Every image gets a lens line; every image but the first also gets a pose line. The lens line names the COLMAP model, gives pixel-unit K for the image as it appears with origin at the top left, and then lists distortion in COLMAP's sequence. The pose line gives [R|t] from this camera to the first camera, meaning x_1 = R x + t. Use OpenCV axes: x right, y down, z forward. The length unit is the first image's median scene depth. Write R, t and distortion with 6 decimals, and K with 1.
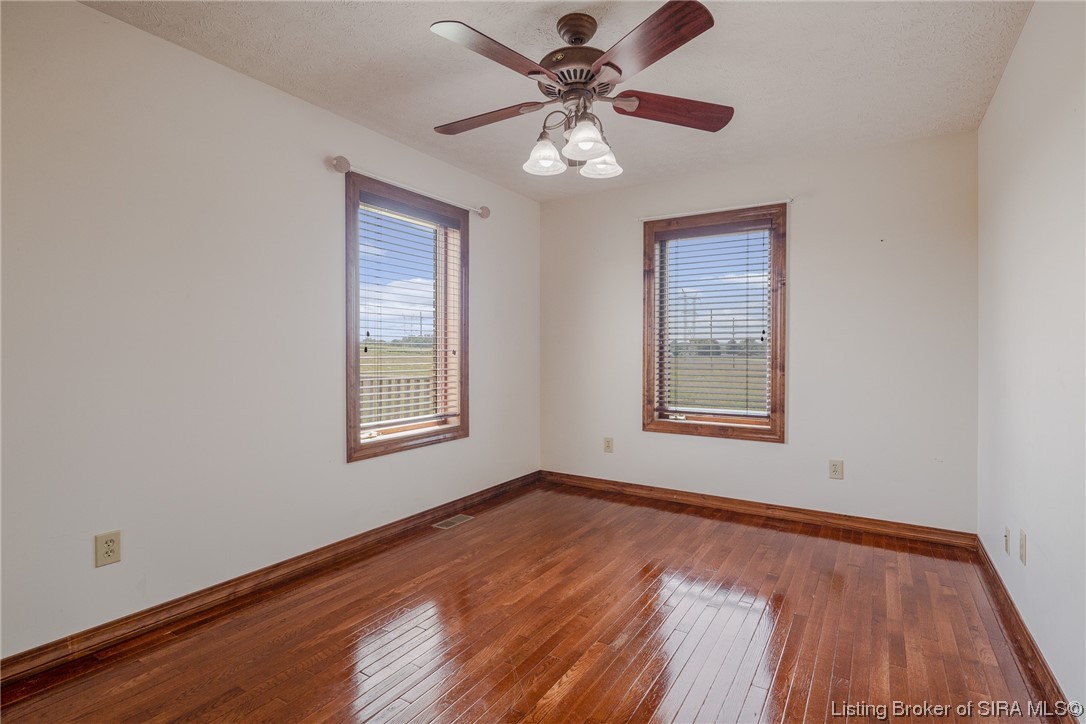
lens RADIAL K [[529.6, 0, 548.2], [0, 529.6, 362.5], [0, 0, 1]] dist [0.002115, -0.003619]
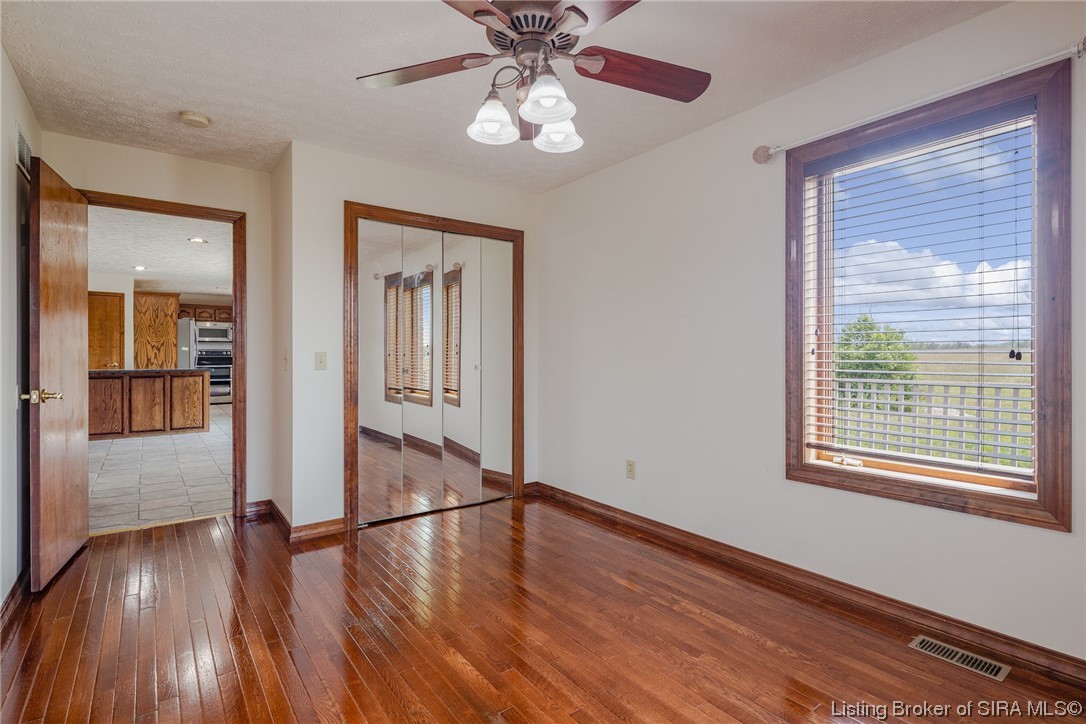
lens RADIAL K [[529.6, 0, 554.6], [0, 529.6, 357.4], [0, 0, 1]] dist [0.002115, -0.003619]
pose [[-0.348885, 0.005906, -0.937147, 0.632949], [-0.022532, 0.999638, 0.014688, -0.019354], [0.936895, 0.026240, -0.348626, 1.010332]]
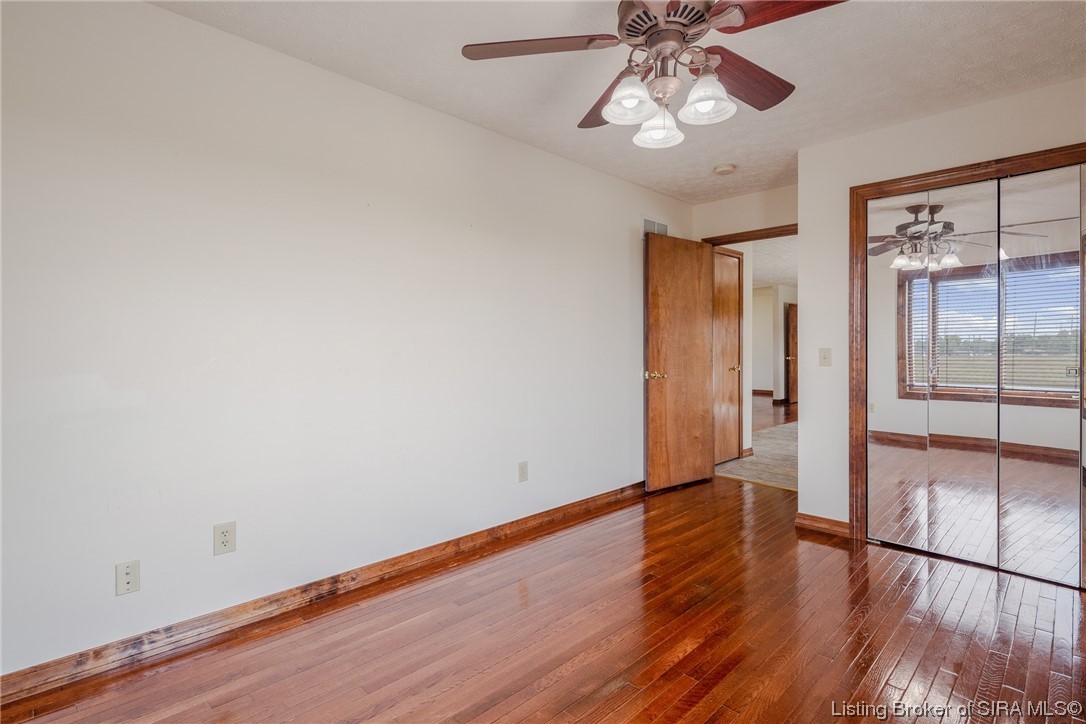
lens RADIAL K [[529.6, 0, 547.1], [0, 529.6, 351.6], [0, 0, 1]] dist [0.002115, -0.003619]
pose [[-0.974068, 0.001048, 0.226252, 0.034740], [0.007798, 0.999551, 0.028942, -0.033886], [-0.226120, 0.029956, -0.973639, 1.405271]]
